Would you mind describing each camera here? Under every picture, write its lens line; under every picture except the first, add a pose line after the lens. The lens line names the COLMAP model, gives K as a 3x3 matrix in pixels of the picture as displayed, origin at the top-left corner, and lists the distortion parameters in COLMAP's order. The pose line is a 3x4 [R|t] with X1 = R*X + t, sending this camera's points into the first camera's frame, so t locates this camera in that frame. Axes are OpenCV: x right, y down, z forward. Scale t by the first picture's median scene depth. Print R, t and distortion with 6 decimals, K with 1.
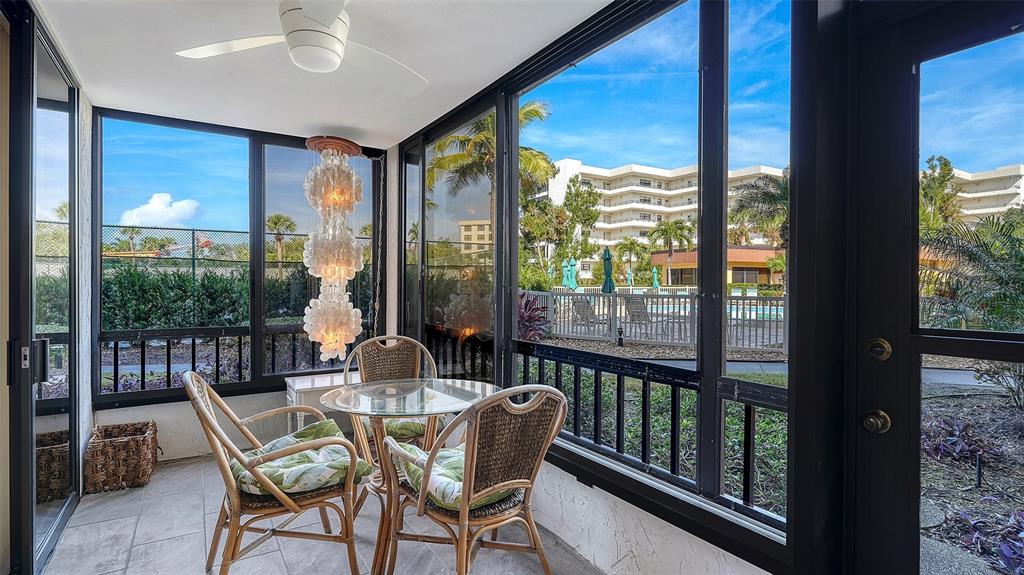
lens RADIAL K [[509.6, 0, 511.8], [0, 509.6, 286.7], [0, 0, 1]] dist [0.000473, -0.000112]
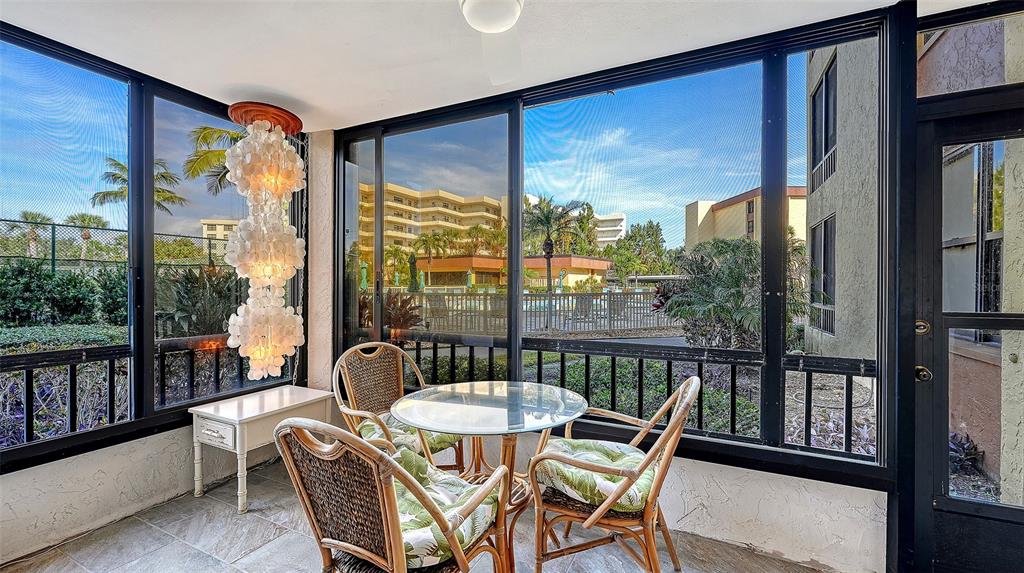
lens RADIAL K [[419.4, 0, 509.2], [0, 419.4, 287.1], [0, 0, 1]] dist [0.011043, 0.000076]
pose [[0.848717, -0.004674, 0.528827, -0.132630], [0.003862, 0.999989, 0.002639, -0.001250], [-0.528834, -0.000197, 0.848725, 0.072766]]
